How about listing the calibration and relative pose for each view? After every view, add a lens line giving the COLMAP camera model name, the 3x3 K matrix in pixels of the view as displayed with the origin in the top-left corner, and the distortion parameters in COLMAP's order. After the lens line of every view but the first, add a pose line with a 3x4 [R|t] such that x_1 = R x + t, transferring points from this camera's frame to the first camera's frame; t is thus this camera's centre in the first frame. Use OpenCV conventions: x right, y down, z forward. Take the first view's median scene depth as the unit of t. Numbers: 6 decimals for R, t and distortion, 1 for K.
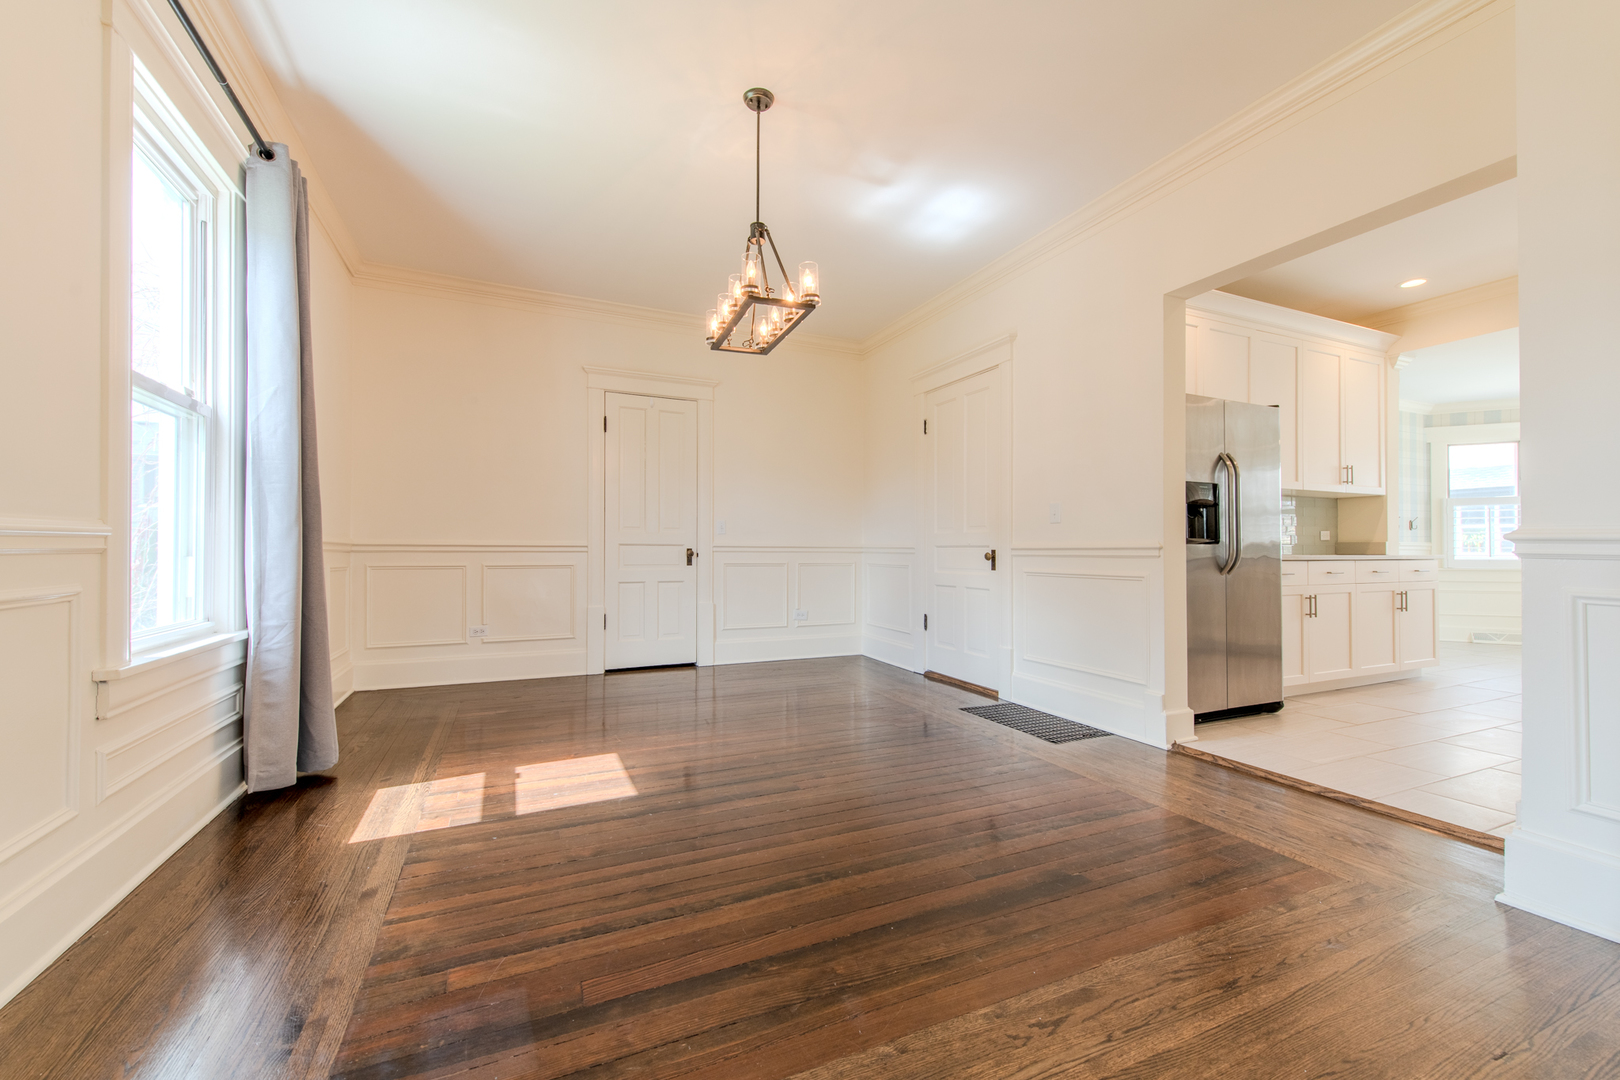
lens RADIAL K [[648.6, 0, 810.0], [0, 648.6, 540.0], [0, 0, 1]] dist [0.001612, 0.000111]
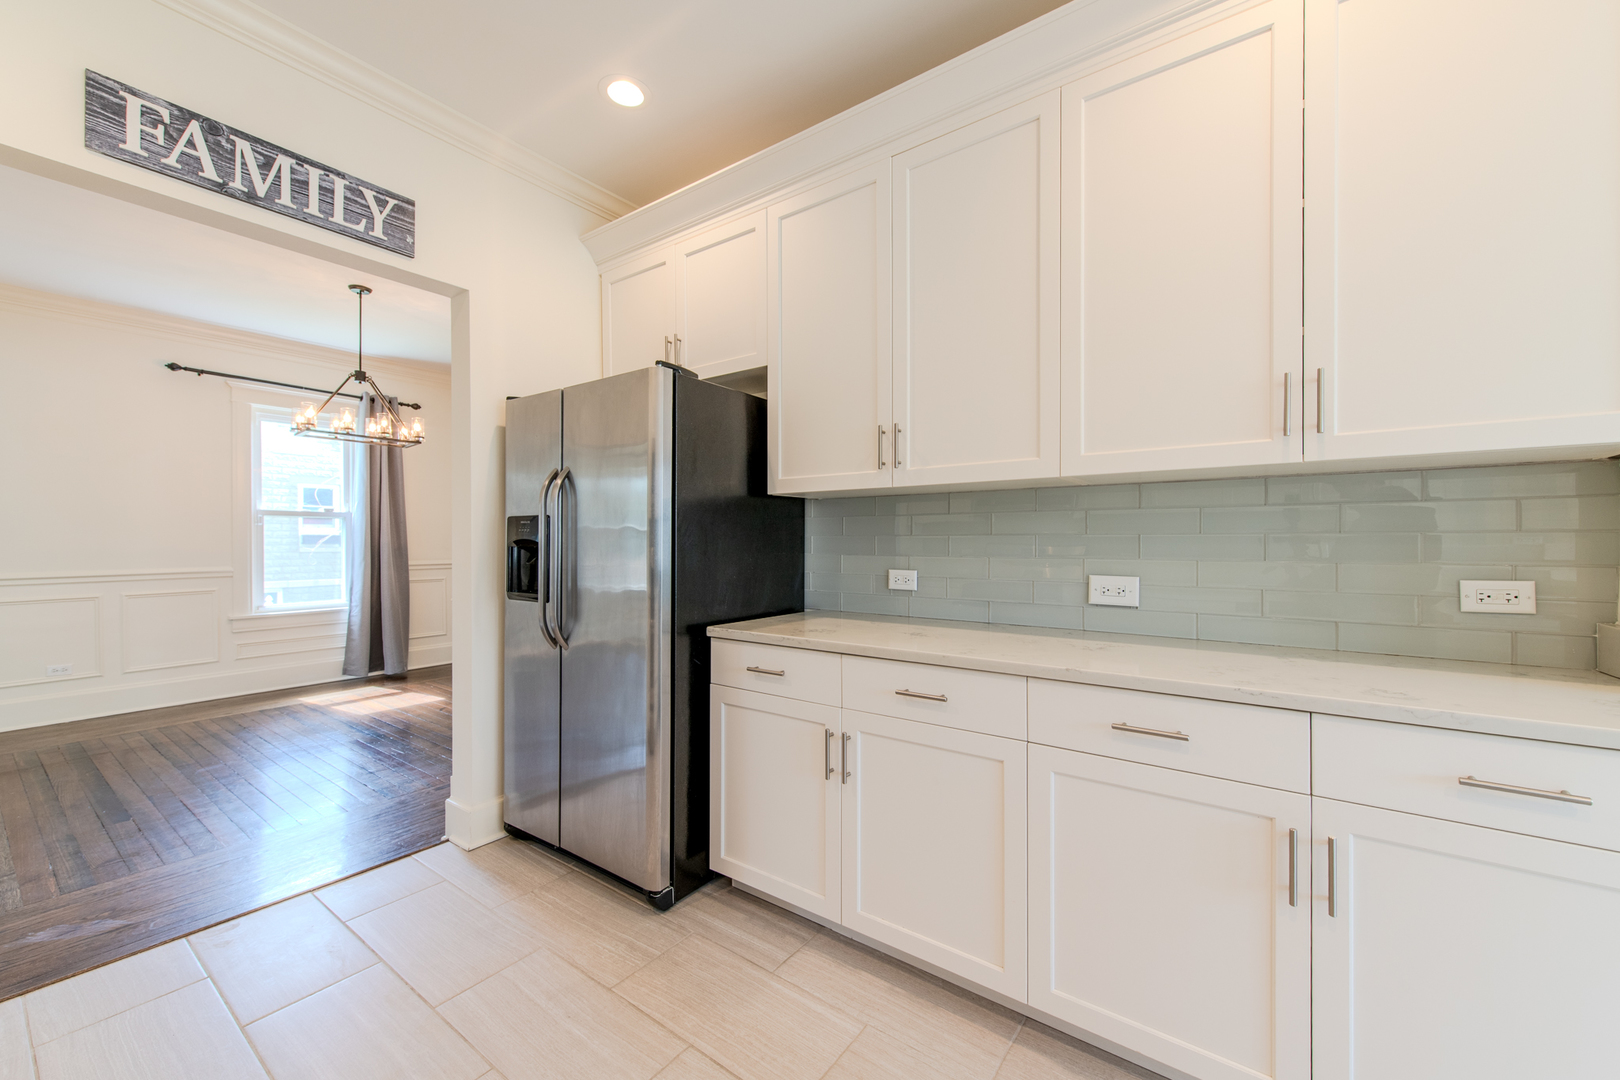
lens RADIAL K [[648.6, 0, 810.0], [0, 648.6, 540.0], [0, 0, 1]] dist [0.001612, 0.000111]
pose [[0.491358, -0.005926, -0.870937, 1.365325], [0.013478, 0.999909, 0.000801, -0.056394], [0.870853, -0.012132, 0.491394, 0.902918]]
